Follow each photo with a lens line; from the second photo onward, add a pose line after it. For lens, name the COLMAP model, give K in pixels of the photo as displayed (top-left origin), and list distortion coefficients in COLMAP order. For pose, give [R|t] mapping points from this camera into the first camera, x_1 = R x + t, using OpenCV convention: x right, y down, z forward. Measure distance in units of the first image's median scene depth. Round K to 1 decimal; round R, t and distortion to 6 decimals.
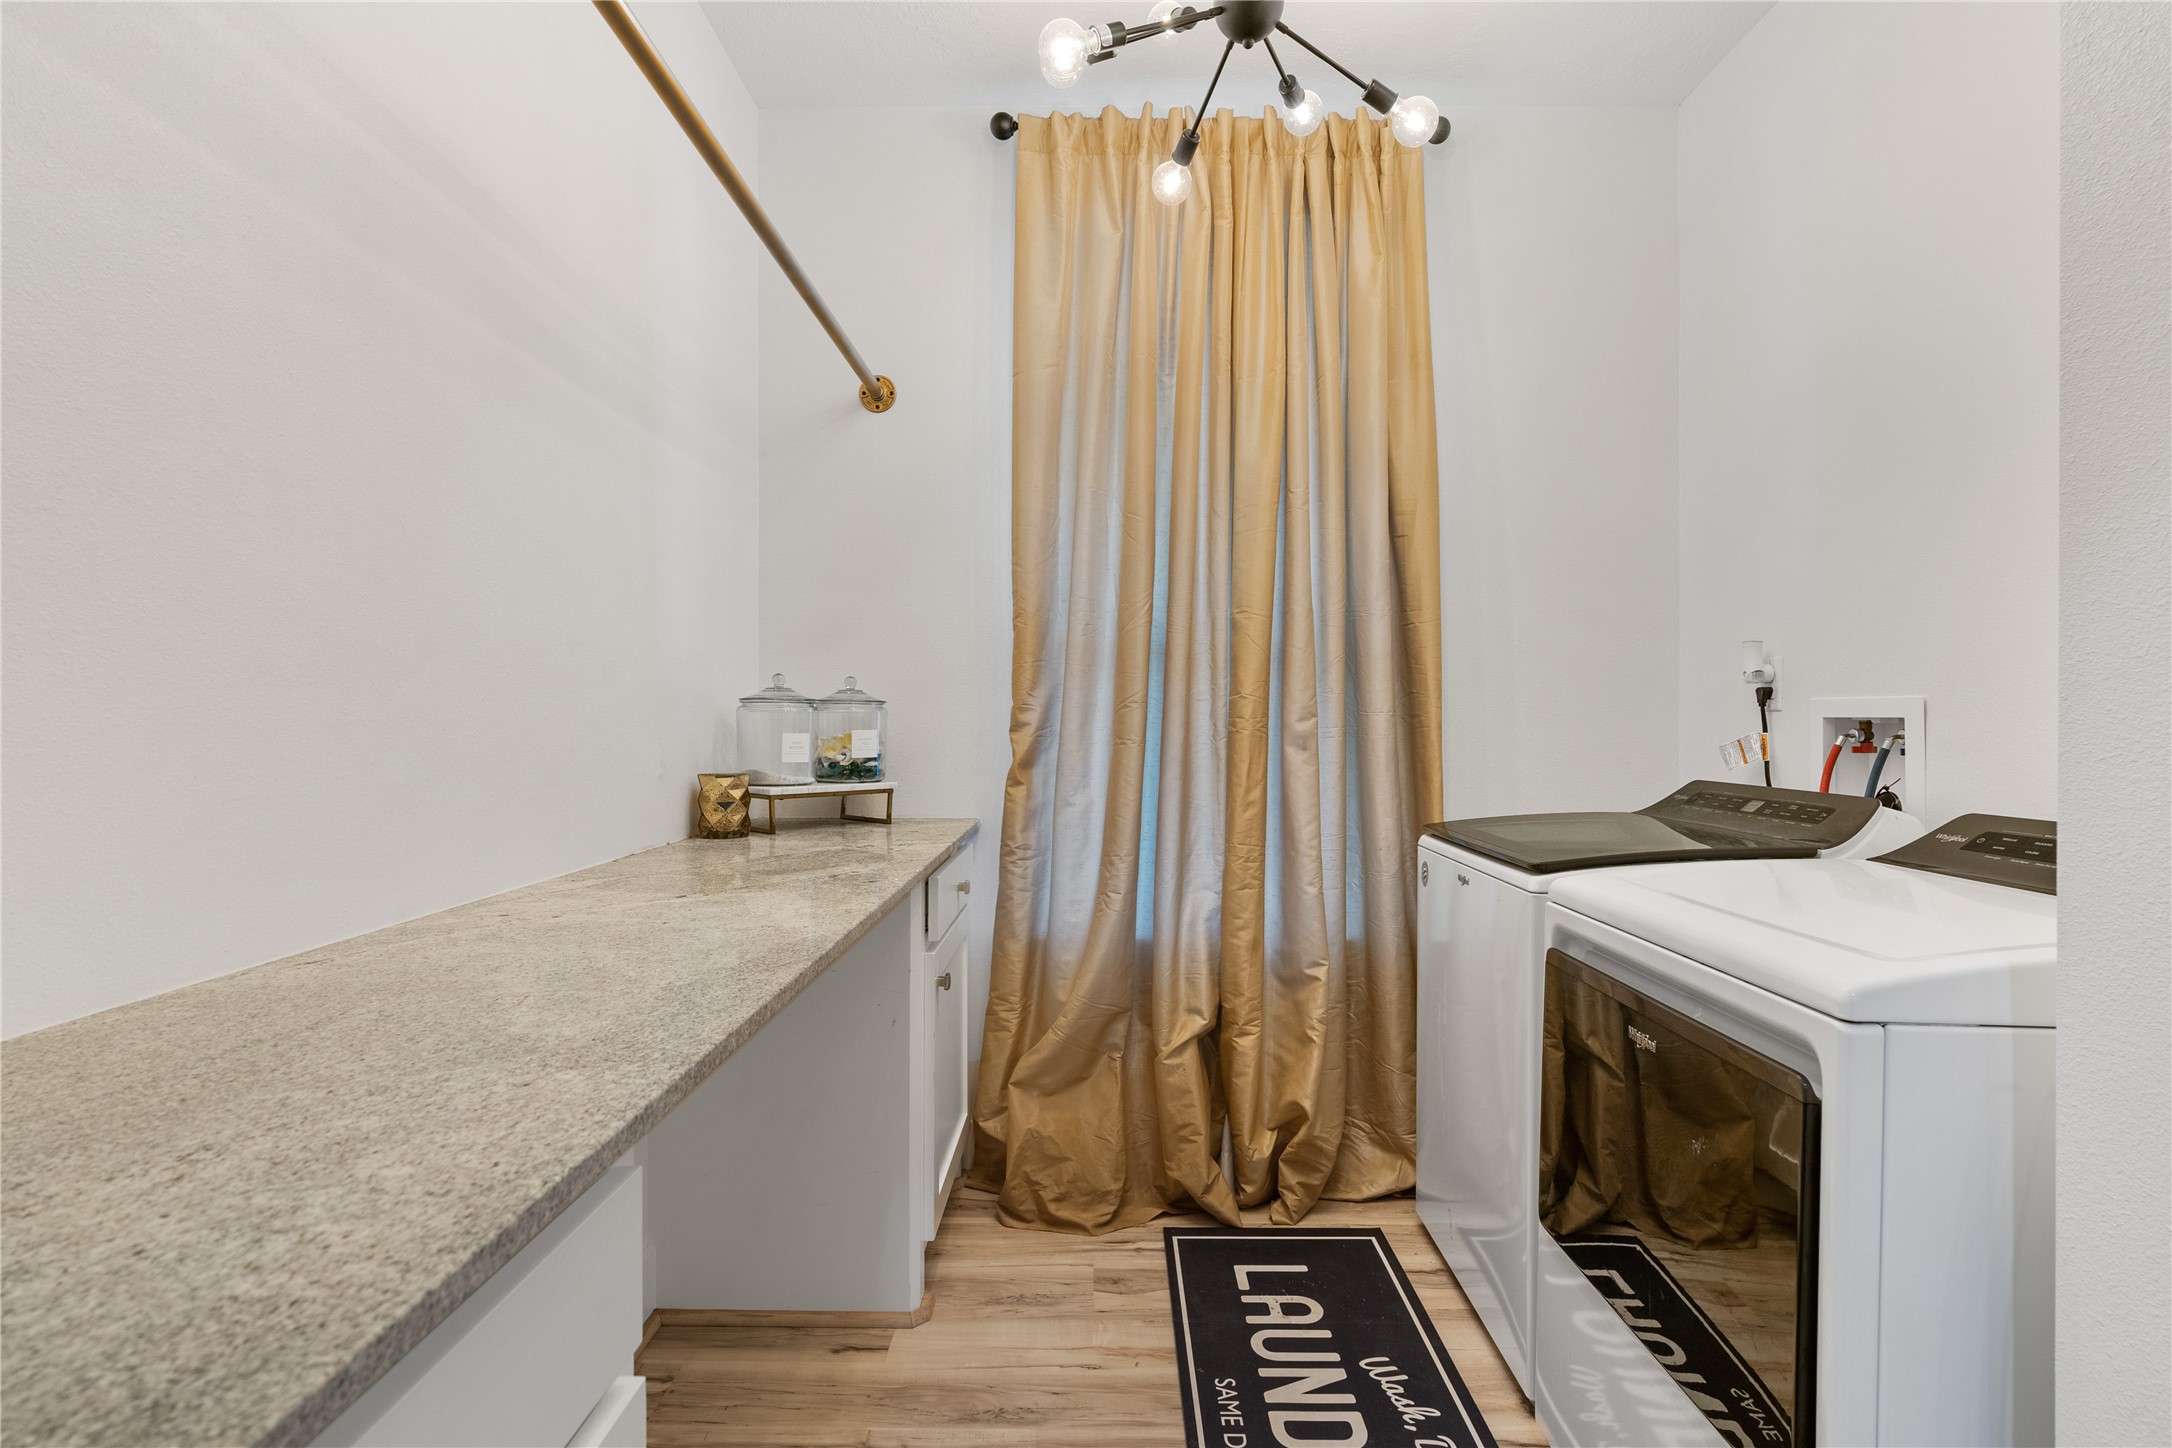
lens RADIAL K [[1079.6, 0, 1086.0], [0, 1079.6, 724.0], [0, 0, 1]] dist [-0.008762, 0.002095]
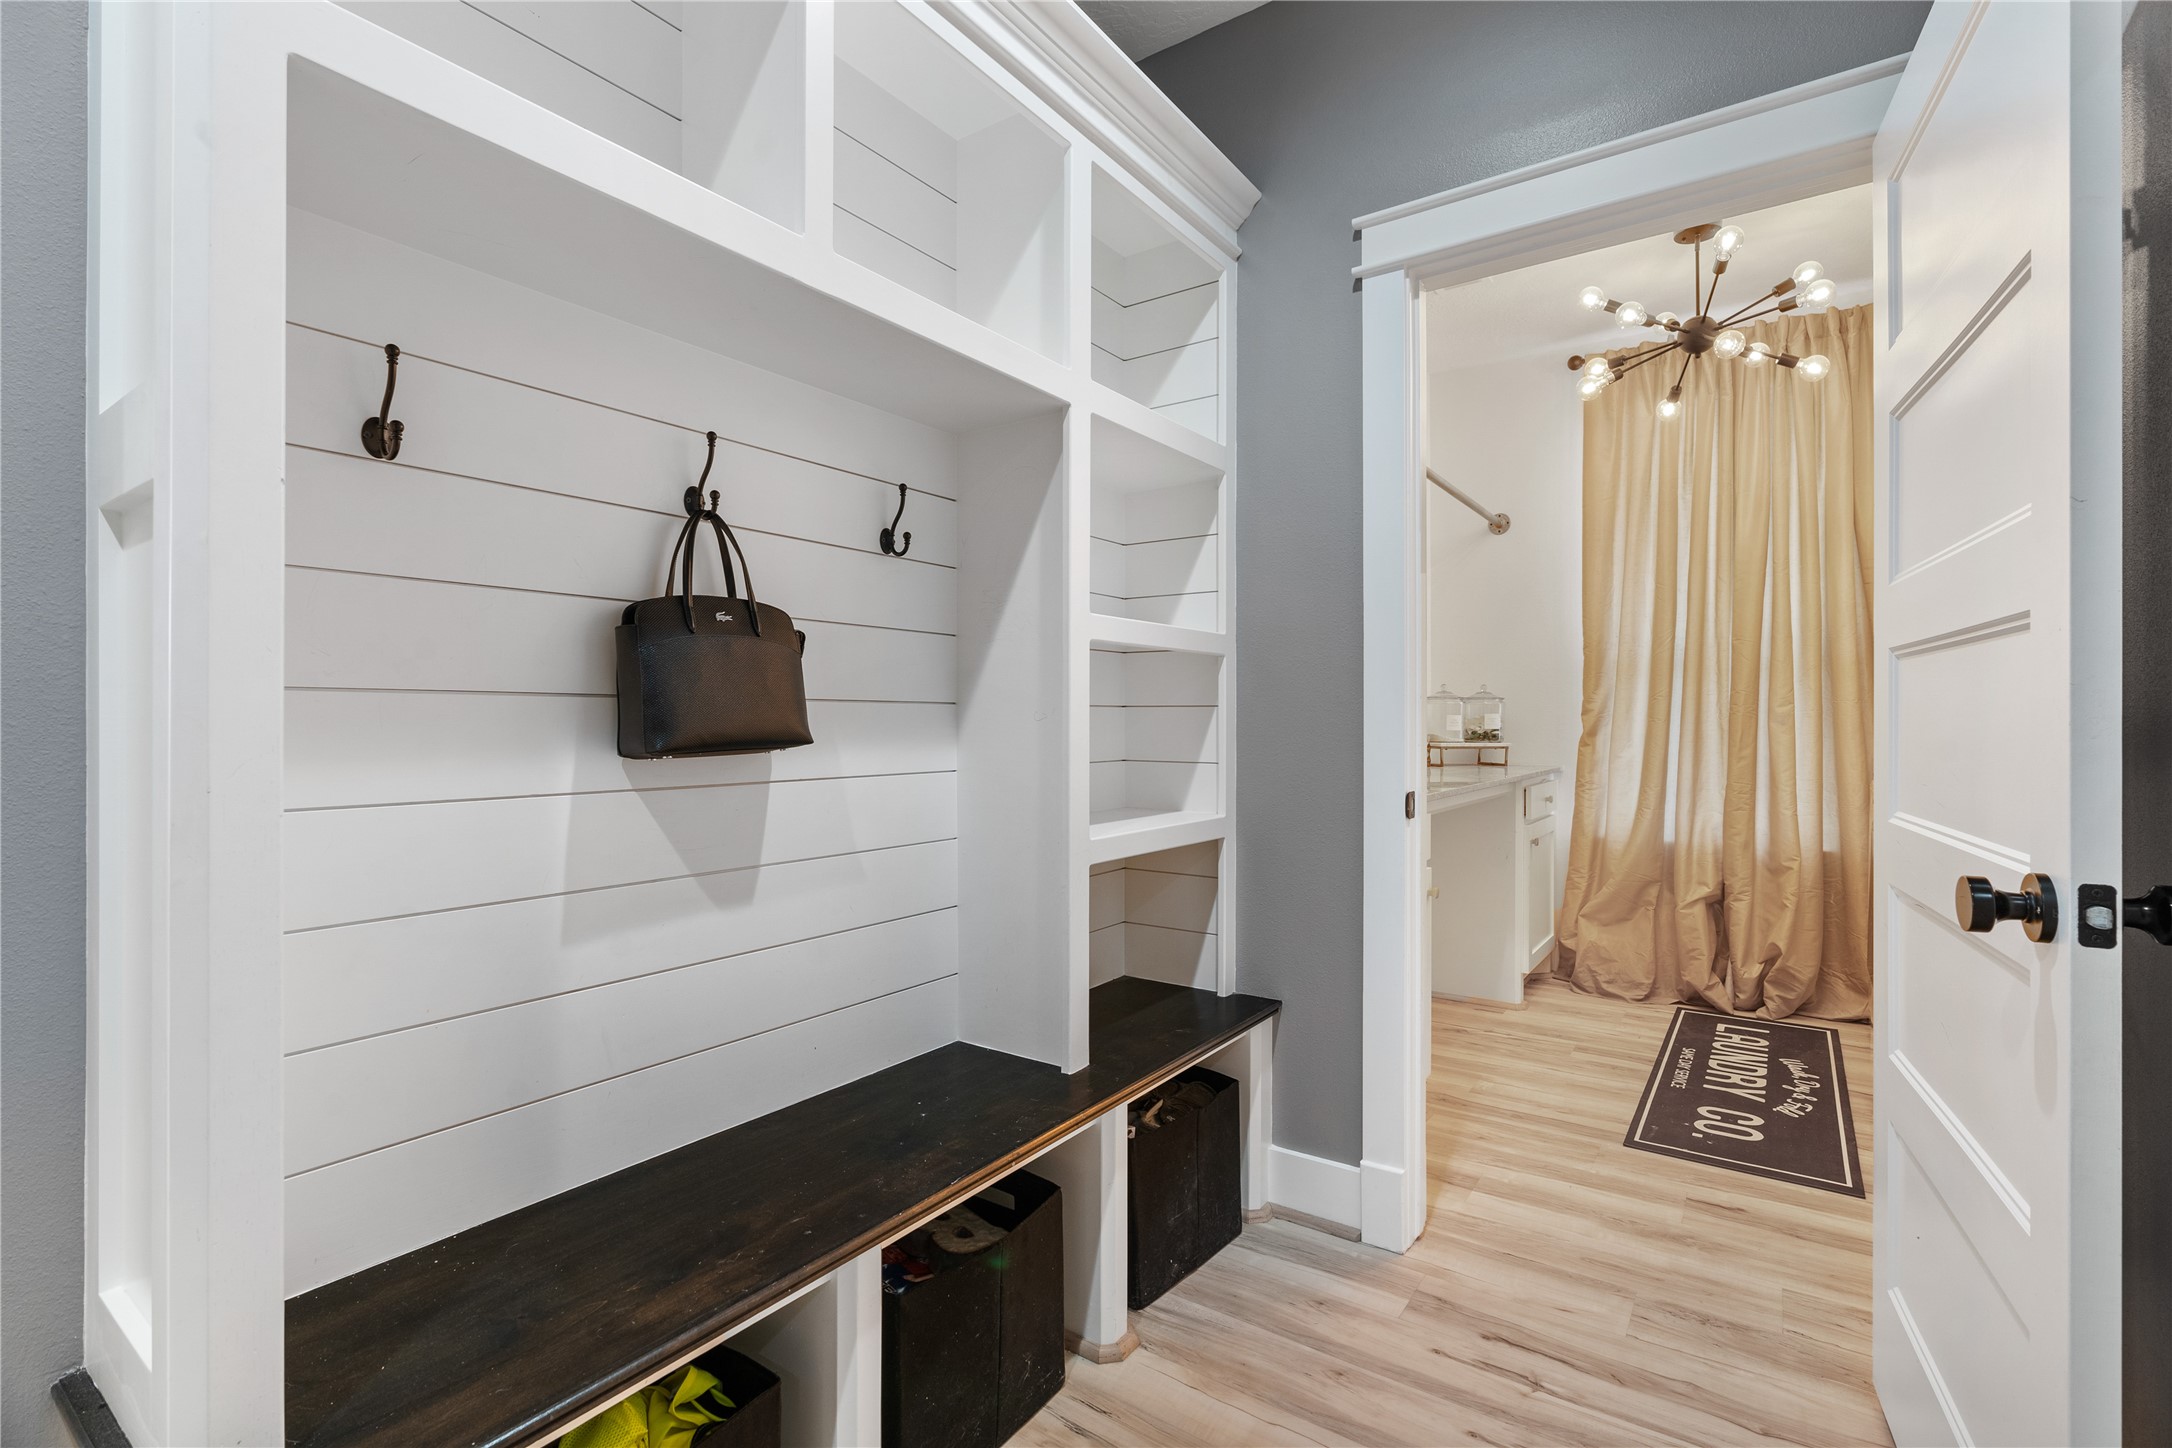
lens RADIAL K [[986.2, 0, 1086.0], [0, 986.2, 724.0], [0, 0, 1]] dist [-0.013790, 0.000491]
pose [[0.828276, -0.001315, -0.560319, 0.160152], [-0.001010, 0.999992, -0.003839, 0.029817], [0.560320, 0.003746, 0.828268, -0.769167]]
